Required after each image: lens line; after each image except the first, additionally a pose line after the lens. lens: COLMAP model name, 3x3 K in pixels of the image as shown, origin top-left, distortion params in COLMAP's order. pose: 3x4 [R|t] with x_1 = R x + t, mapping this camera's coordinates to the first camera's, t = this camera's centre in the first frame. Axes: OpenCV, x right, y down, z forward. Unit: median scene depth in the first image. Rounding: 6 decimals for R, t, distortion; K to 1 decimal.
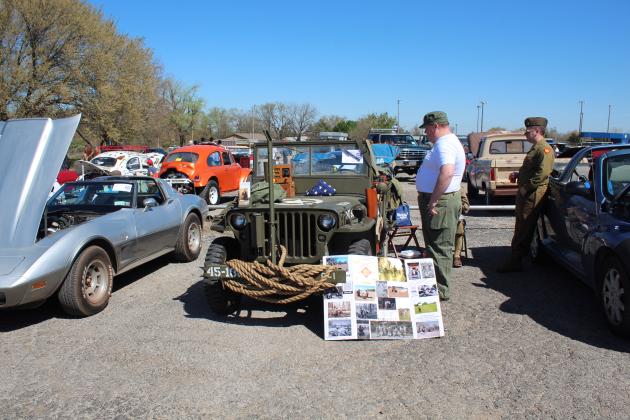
lens RADIAL K [[541.5, 0, 315.0], [0, 541.5, 210.0], [0, 0, 1]] dist [-0.141293, 0.125719]
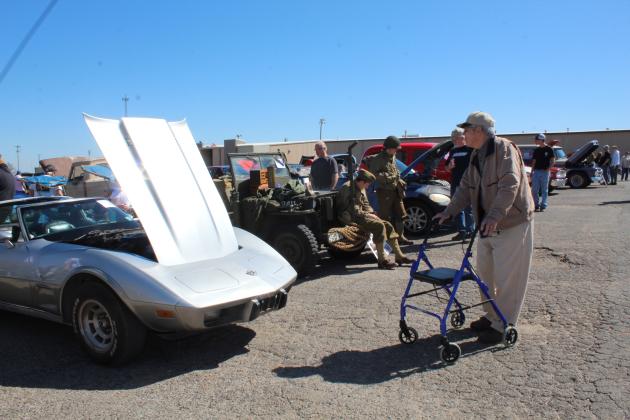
lens RADIAL K [[541.5, 0, 315.0], [0, 541.5, 210.0], [0, 0, 1]] dist [-0.141293, 0.125719]
pose [[0.390793, -0.102019, 0.914808, -1.528776], [0.157663, 0.986571, 0.042670, -0.029113], [-0.906876, 0.127556, 0.401629, 0.450745]]
